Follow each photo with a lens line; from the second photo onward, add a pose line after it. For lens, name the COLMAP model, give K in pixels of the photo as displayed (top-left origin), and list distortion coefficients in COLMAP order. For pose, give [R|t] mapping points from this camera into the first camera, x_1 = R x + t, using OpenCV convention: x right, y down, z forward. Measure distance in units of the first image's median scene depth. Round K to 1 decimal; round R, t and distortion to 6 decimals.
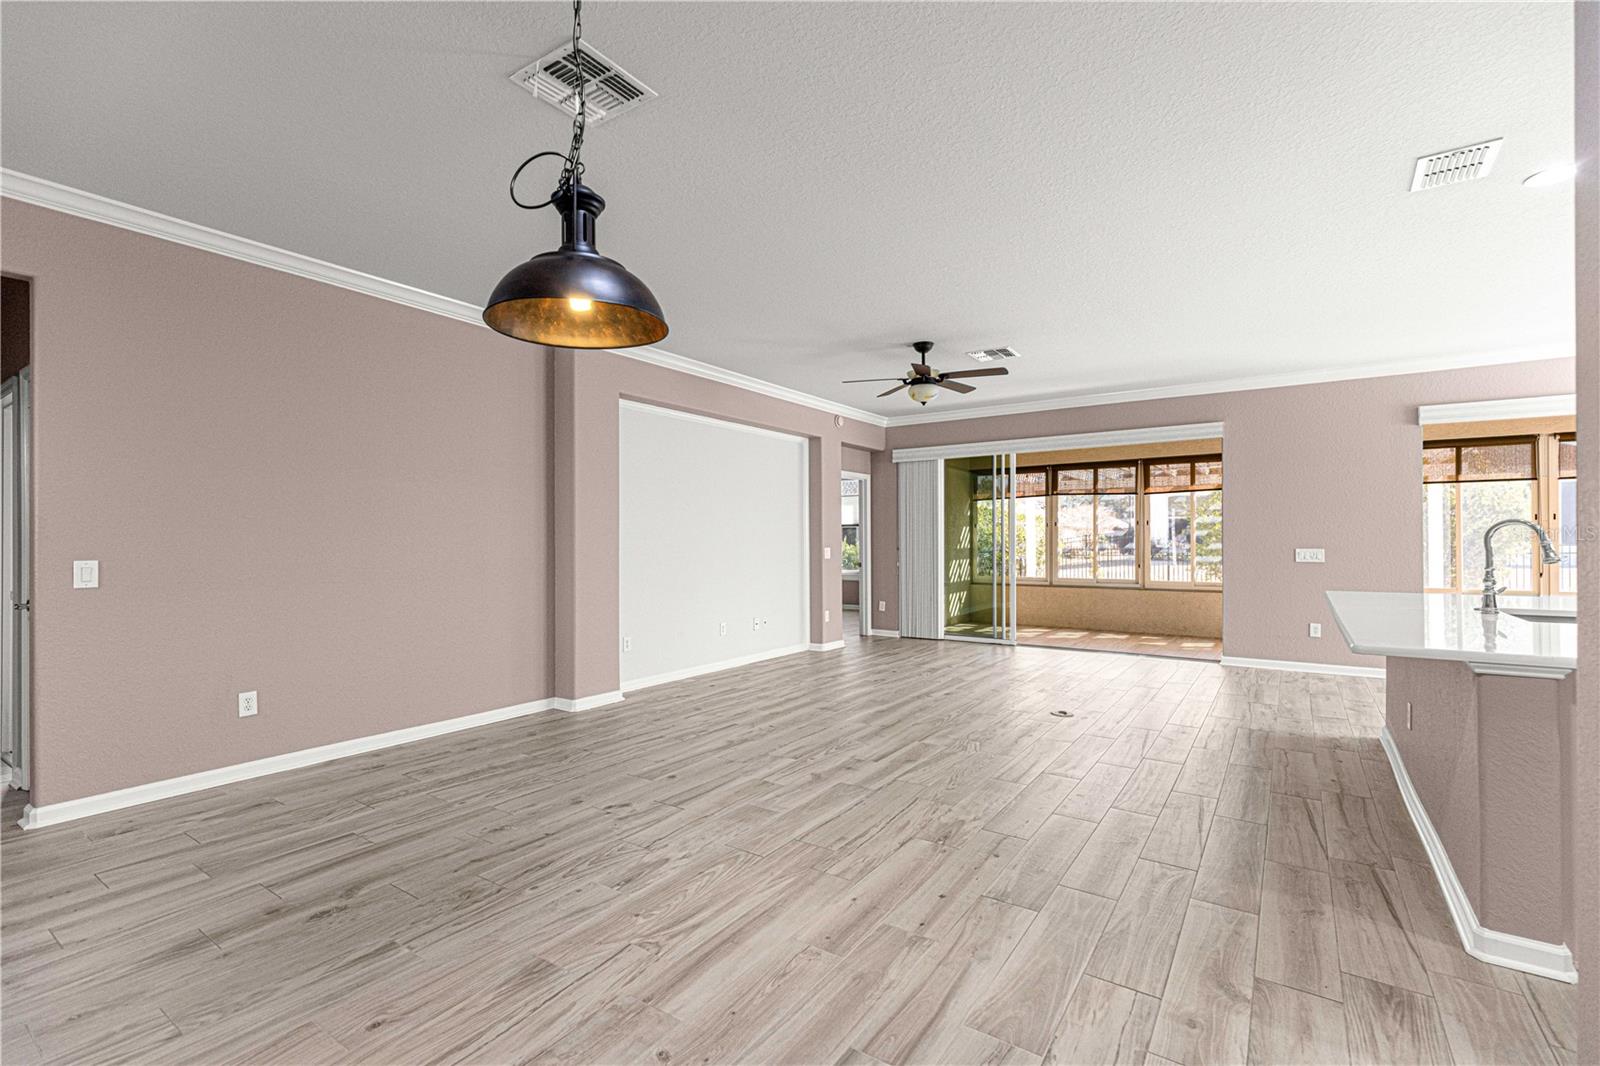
lens RADIAL K [[719.8, 0, 793.0], [0, 719.8, 534.4], [0, 0, 1]] dist [0.009579, -0.000384]
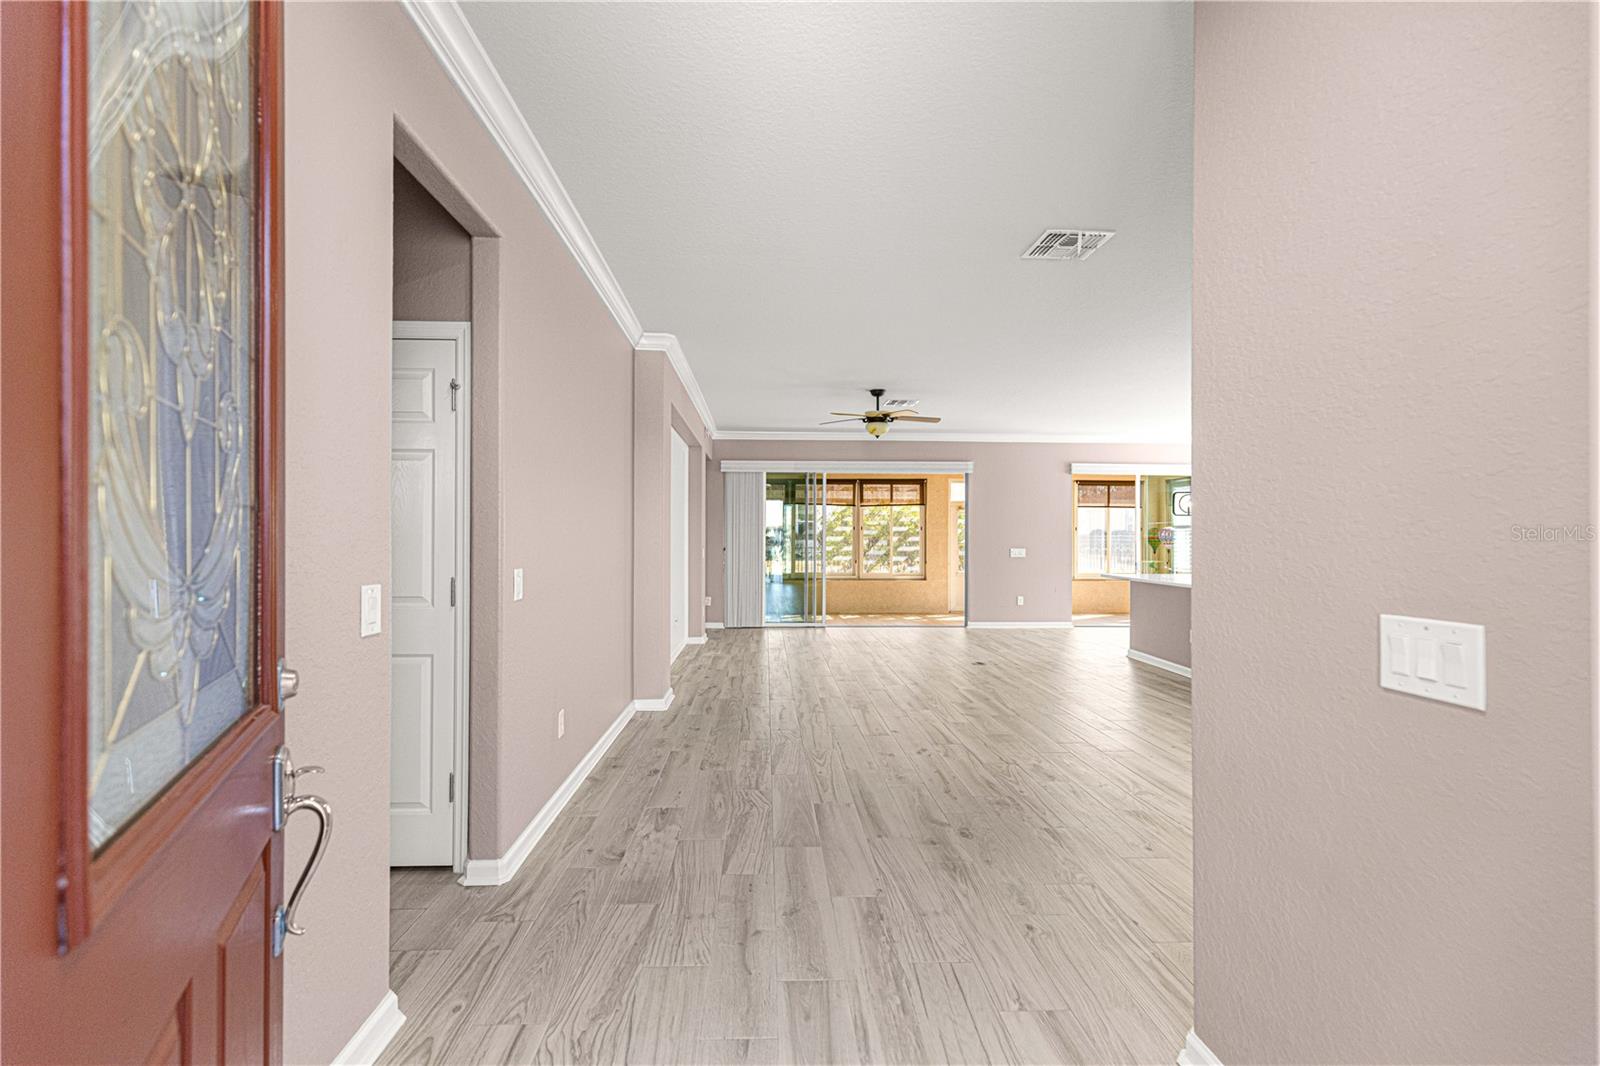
lens RADIAL K [[719.8, 0, 793.0], [0, 719.8, 534.4], [0, 0, 1]] dist [0.009579, -0.000384]
pose [[0.798675, 0.008366, 0.601705, -1.201827], [-0.010382, 0.999946, -0.000122, -0.010376], [-0.601673, -0.006150, 0.798719, 0.104939]]
